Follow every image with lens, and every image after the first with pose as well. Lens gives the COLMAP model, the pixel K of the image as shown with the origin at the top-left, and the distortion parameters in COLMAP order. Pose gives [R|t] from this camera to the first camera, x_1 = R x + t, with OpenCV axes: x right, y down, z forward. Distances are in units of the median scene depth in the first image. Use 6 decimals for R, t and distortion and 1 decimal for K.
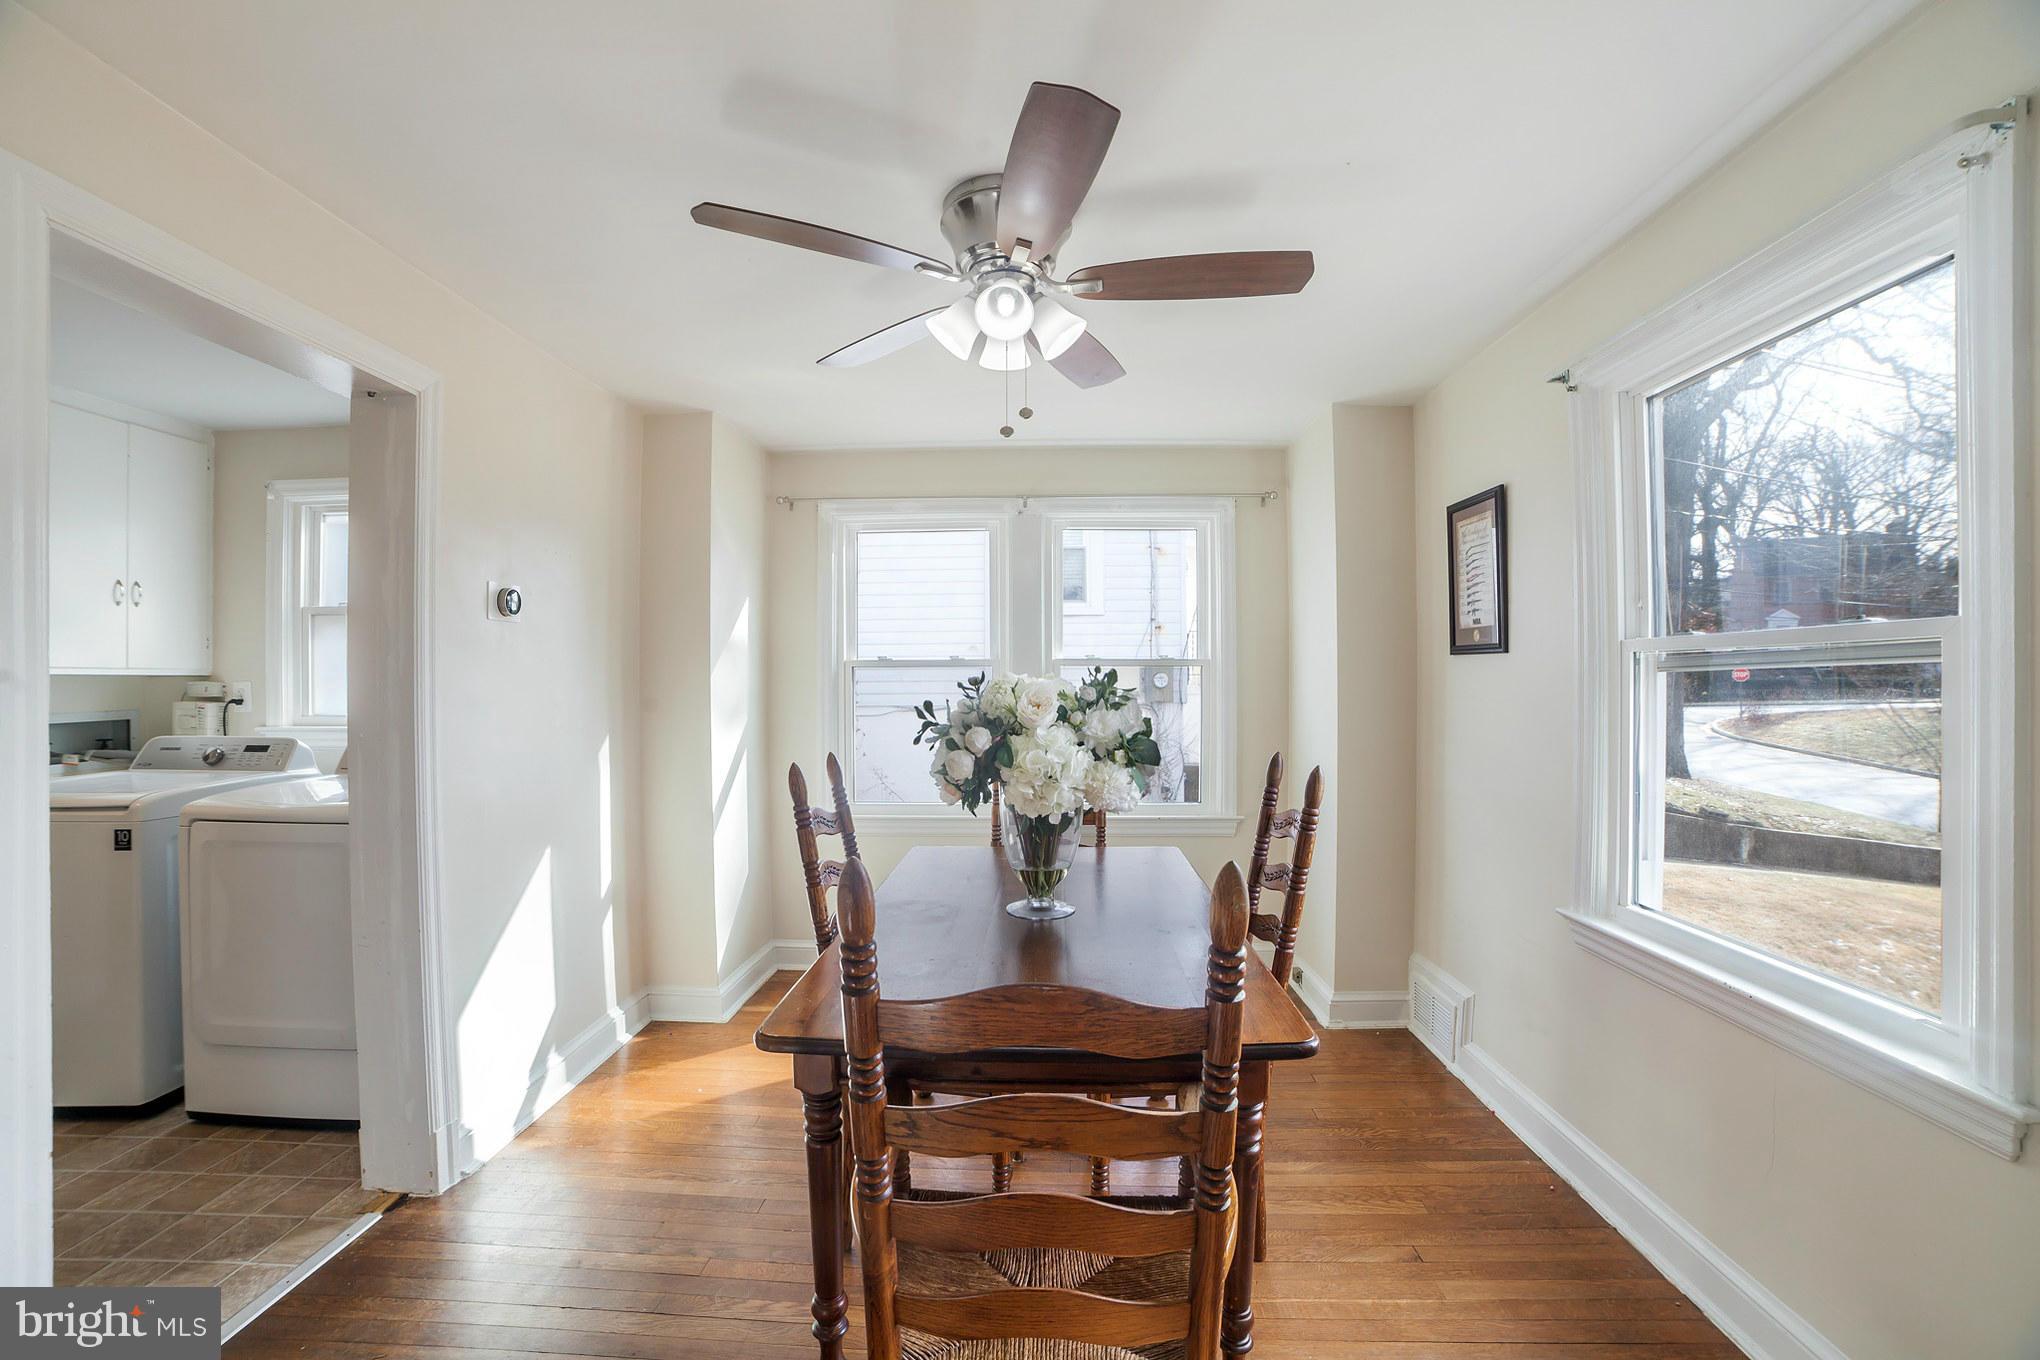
lens RADIAL K [[832.2, 0, 1026.2], [0, 832.2, 679.3], [0, 0, 1]] dist [-0.035899, 0.000136]
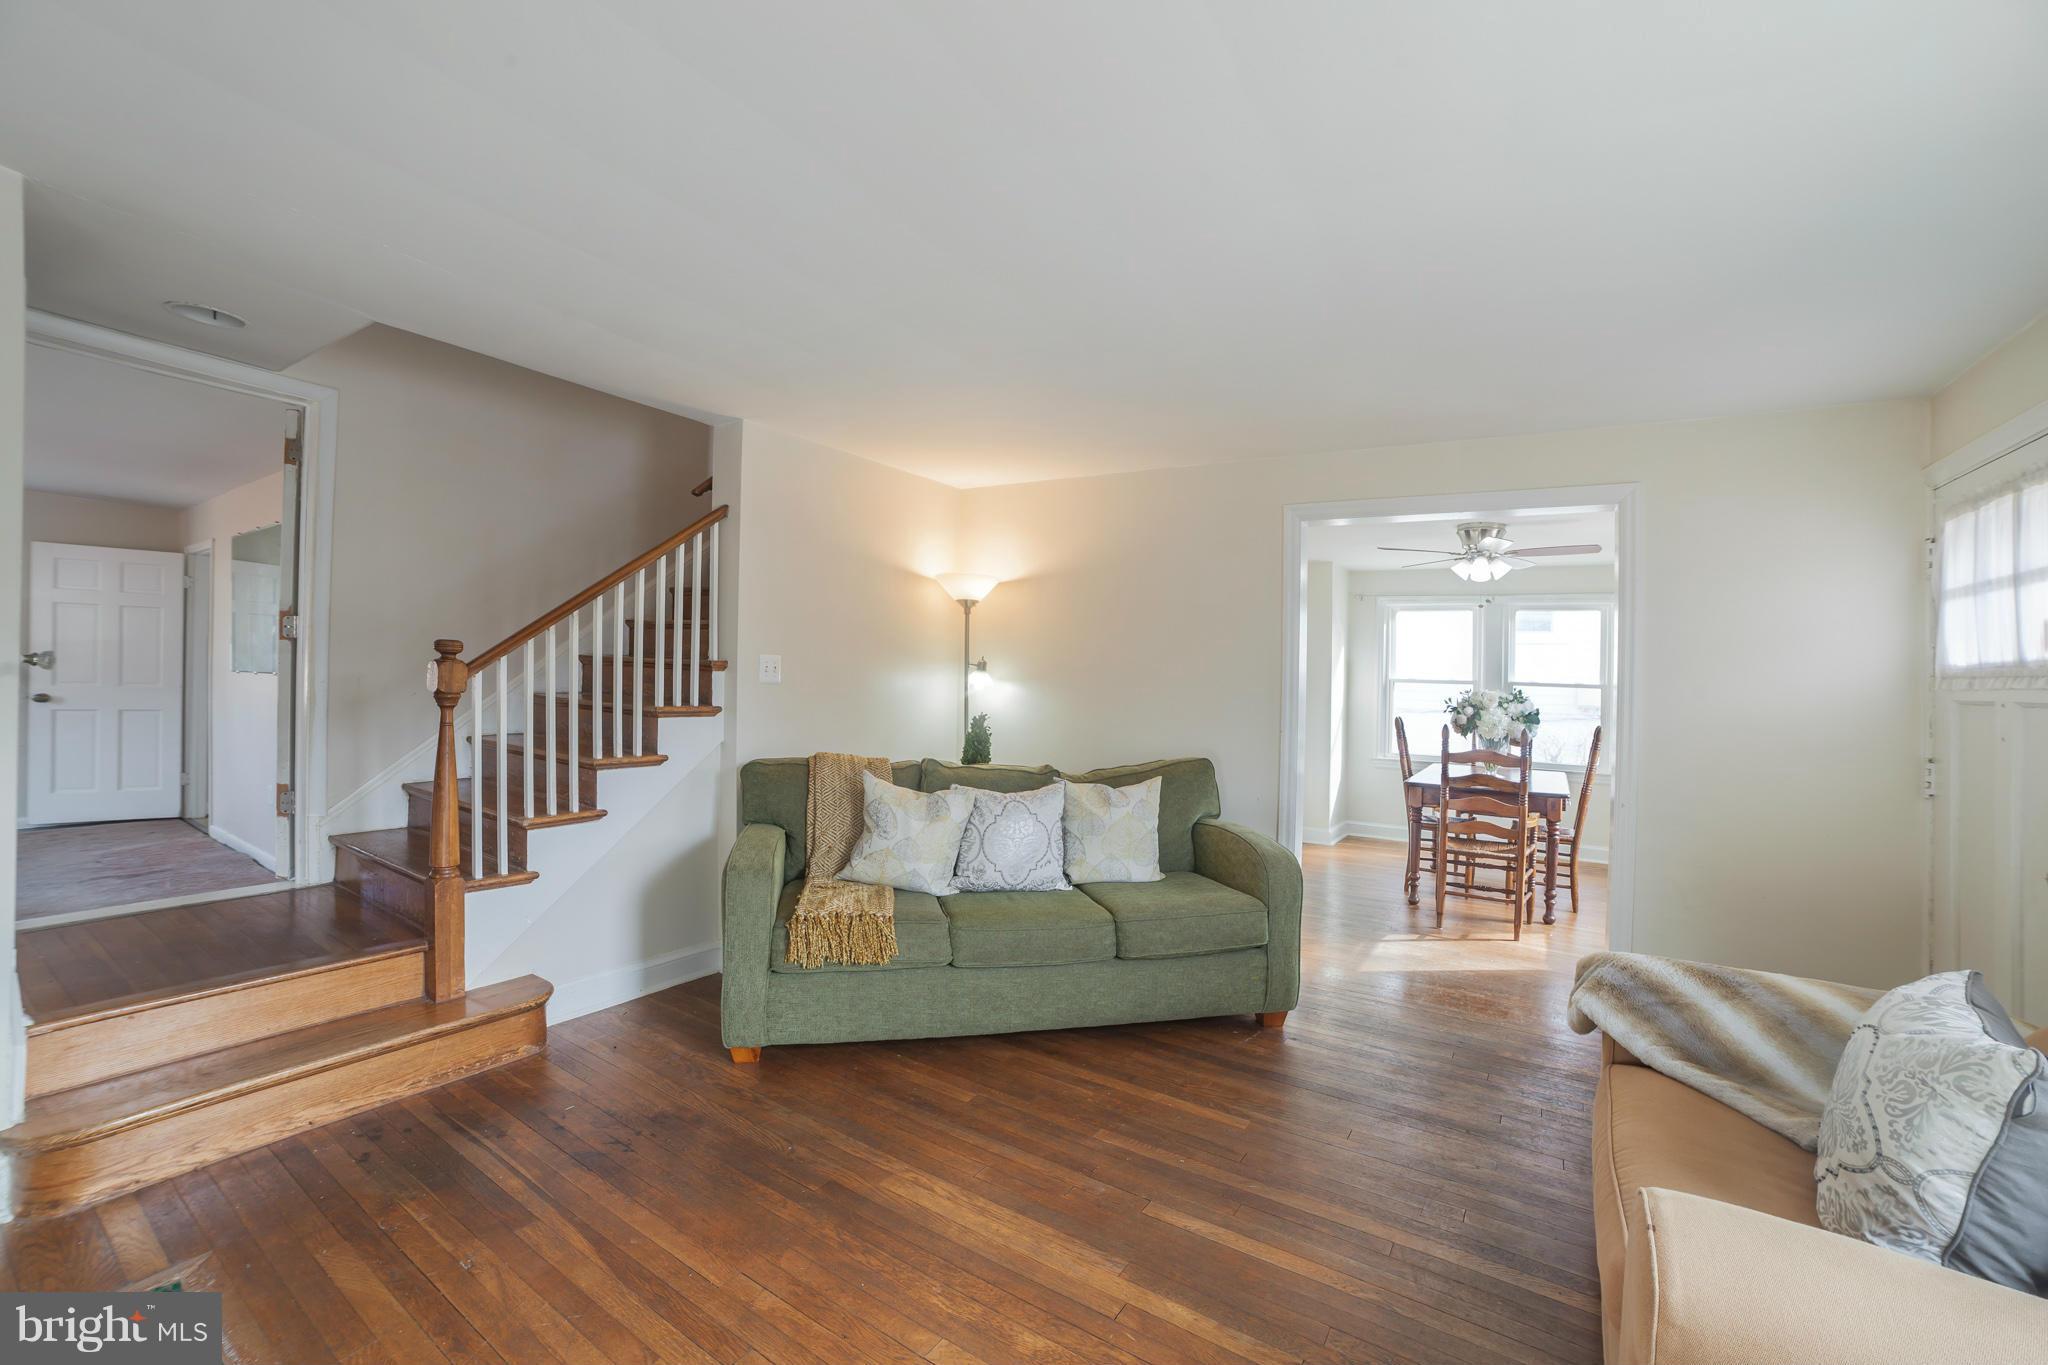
lens RADIAL K [[835.5, 0, 1030.0], [0, 835.5, 681.4], [0, 0, 1]] dist [-0.035899, 0.000136]
pose [[0.865337, 0.033445, -0.500074, 0.062109], [-0.034383, 0.999382, 0.007343, -0.002859], [0.500010, 0.010840, 0.865952, -2.370100]]
